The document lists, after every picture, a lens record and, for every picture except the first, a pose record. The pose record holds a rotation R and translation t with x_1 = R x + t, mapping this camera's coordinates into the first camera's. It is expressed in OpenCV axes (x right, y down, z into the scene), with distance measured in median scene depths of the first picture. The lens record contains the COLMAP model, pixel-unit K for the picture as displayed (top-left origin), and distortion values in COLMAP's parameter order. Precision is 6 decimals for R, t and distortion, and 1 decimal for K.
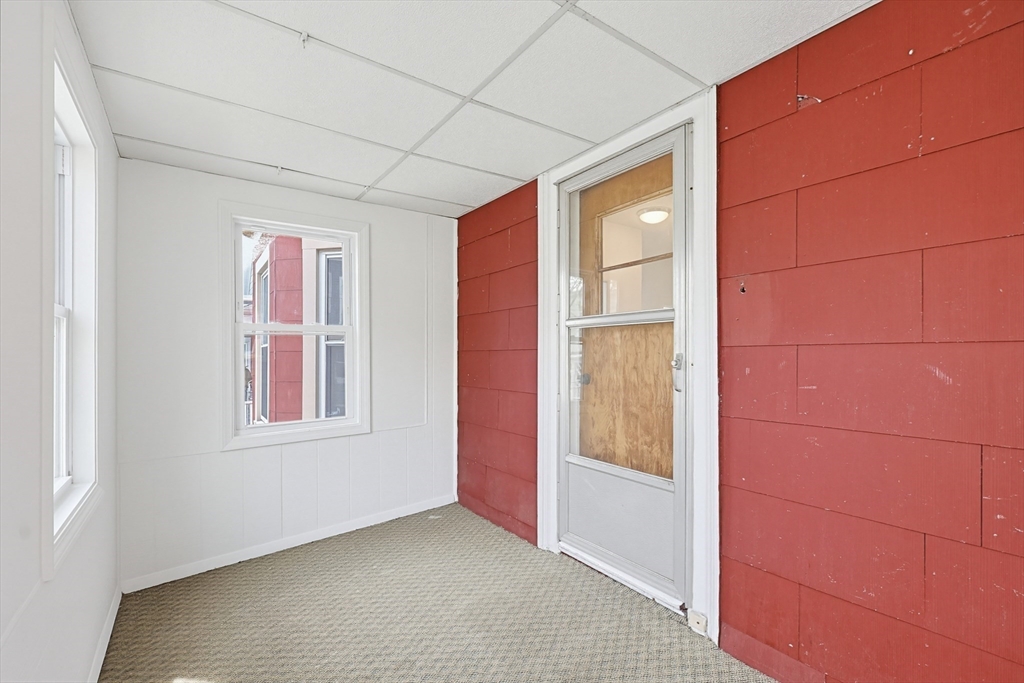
lens RADIAL K [[438.7, 0, 524.3], [0, 438.7, 353.8], [0, 0, 1]] dist [0.001650, -0.000174]
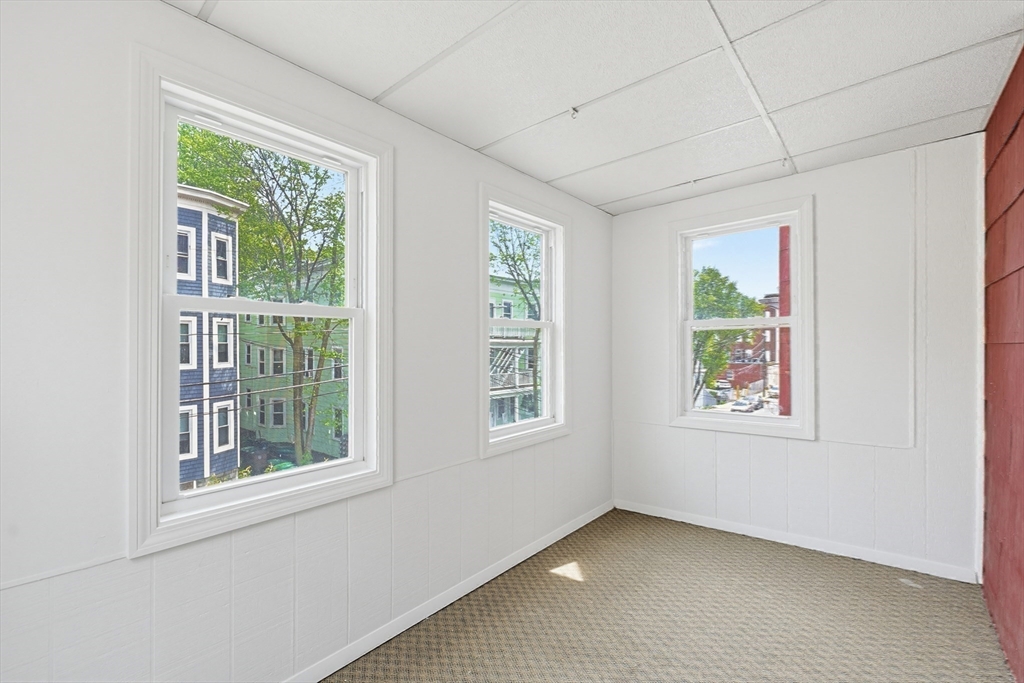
lens RADIAL K [[438.7, 0, 513.5], [0, 438.7, 344.4], [0, 0, 1]] dist [0.001650, -0.000174]
pose [[0.229693, 0.003508, -0.973257, 0.411571], [0.004018, 0.999982, 0.004552, -0.015059], [0.973255, -0.004956, 0.229675, 0.287862]]
